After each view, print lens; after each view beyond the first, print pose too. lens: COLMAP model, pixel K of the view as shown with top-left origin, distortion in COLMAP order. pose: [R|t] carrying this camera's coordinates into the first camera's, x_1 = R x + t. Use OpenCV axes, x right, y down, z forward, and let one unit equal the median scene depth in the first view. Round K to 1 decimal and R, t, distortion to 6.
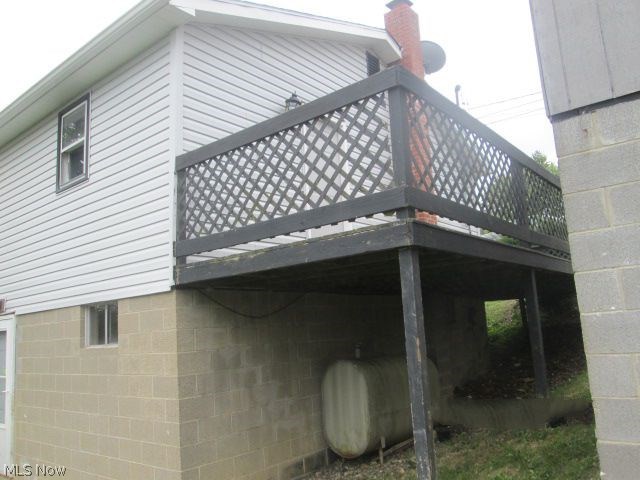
lens RADIAL K [[523.2, 0, 320.0], [0, 523.2, 240.0], [0, 0, 1]] dist [-0.051548, 0.008284]
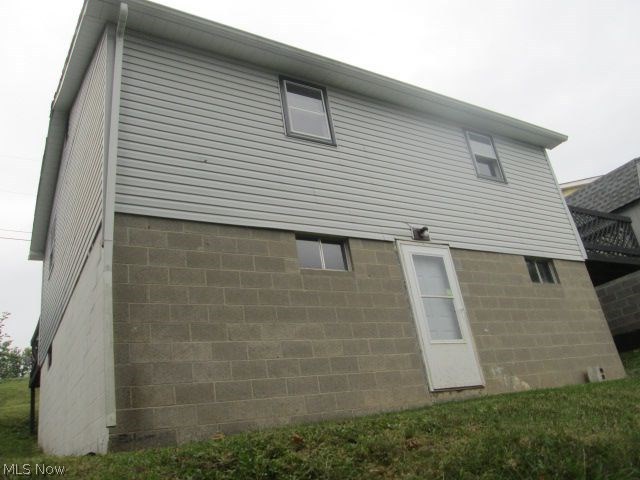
lens RADIAL K [[523.2, 0, 320.0], [0, 523.2, 240.0], [0, 0, 1]] dist [-0.051548, 0.008284]
pose [[0.348440, 0.378966, 0.857307, -1.905616], [-0.032444, 0.918953, -0.393029, 0.671004], [-0.936769, 0.109132, 0.332495, 1.002095]]
